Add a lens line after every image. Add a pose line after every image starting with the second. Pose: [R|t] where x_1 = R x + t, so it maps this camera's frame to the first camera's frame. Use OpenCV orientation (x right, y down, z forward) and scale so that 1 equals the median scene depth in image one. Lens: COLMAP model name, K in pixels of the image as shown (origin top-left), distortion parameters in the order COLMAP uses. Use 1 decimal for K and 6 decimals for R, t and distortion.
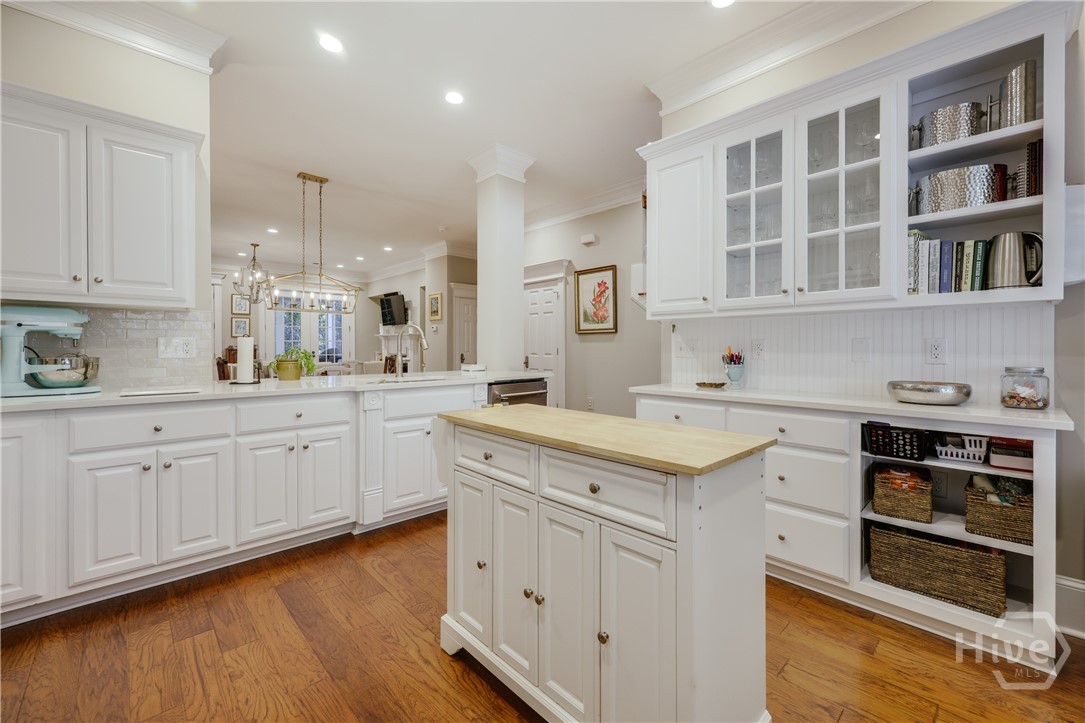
lens RADIAL K [[441.2, 0, 543.6], [0, 441.2, 350.8], [0, 0, 1]] dist [-0.003785, 0.000186]
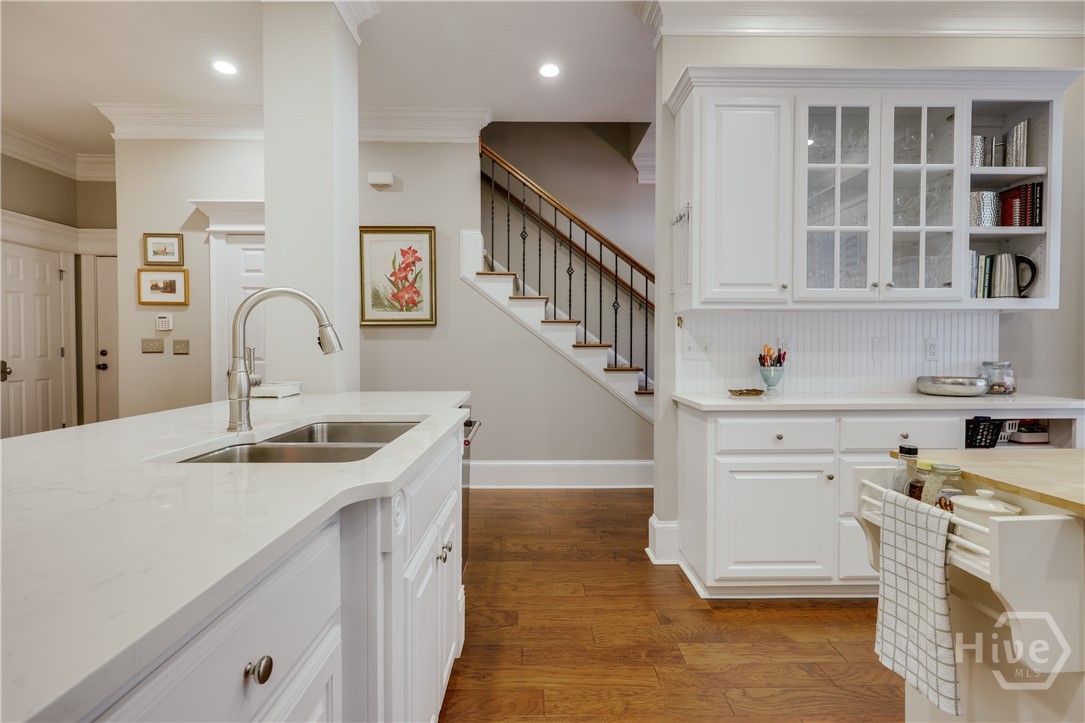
lens RADIAL K [[502.6, 0, 544.7], [0, 502.6, 357.9], [0, 0, 1]] dist [0.003351, 0.000862]
pose [[0.672137, -0.018709, 0.740190, -0.629861], [0.008884, 0.999813, 0.017204, -0.006831], [-0.740373, -0.004988, 0.672177, 0.725811]]
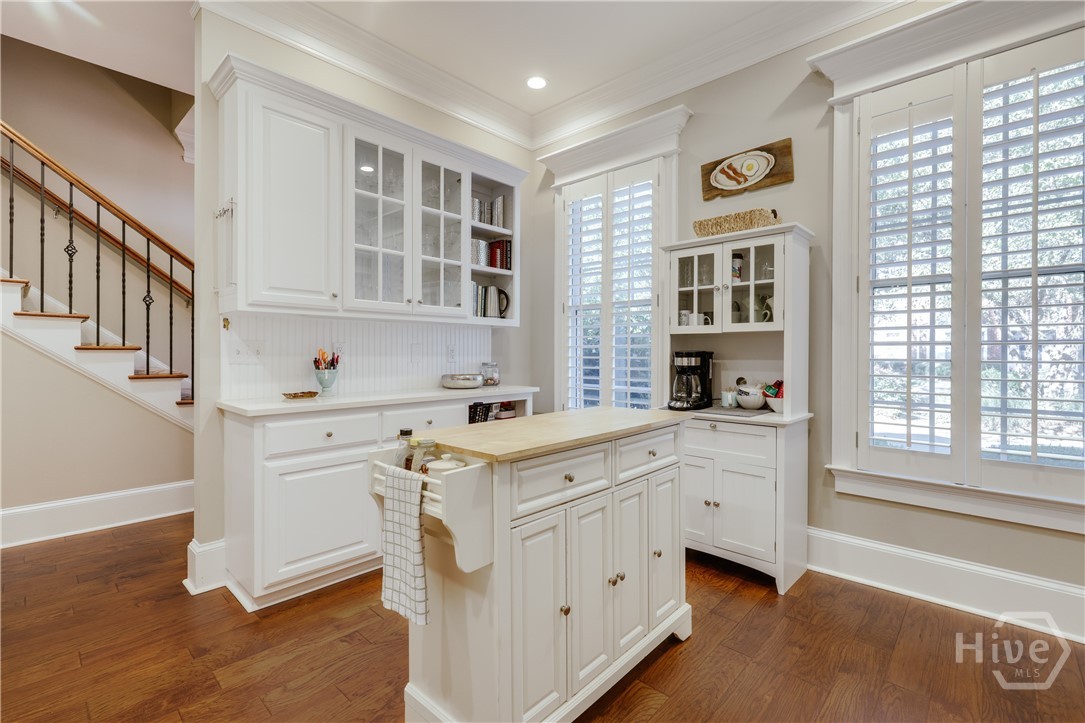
lens RADIAL K [[484.1, 0, 543.7], [0, 484.1, 355.0], [0, 0, 1]] dist [0.003335, -0.000205]
pose [[-0.063364, -0.008807, 0.997952, -0.641285], [0.003020, 0.999955, 0.009017, -0.006569], [-0.997986, 0.003585, -0.063334, 0.665310]]
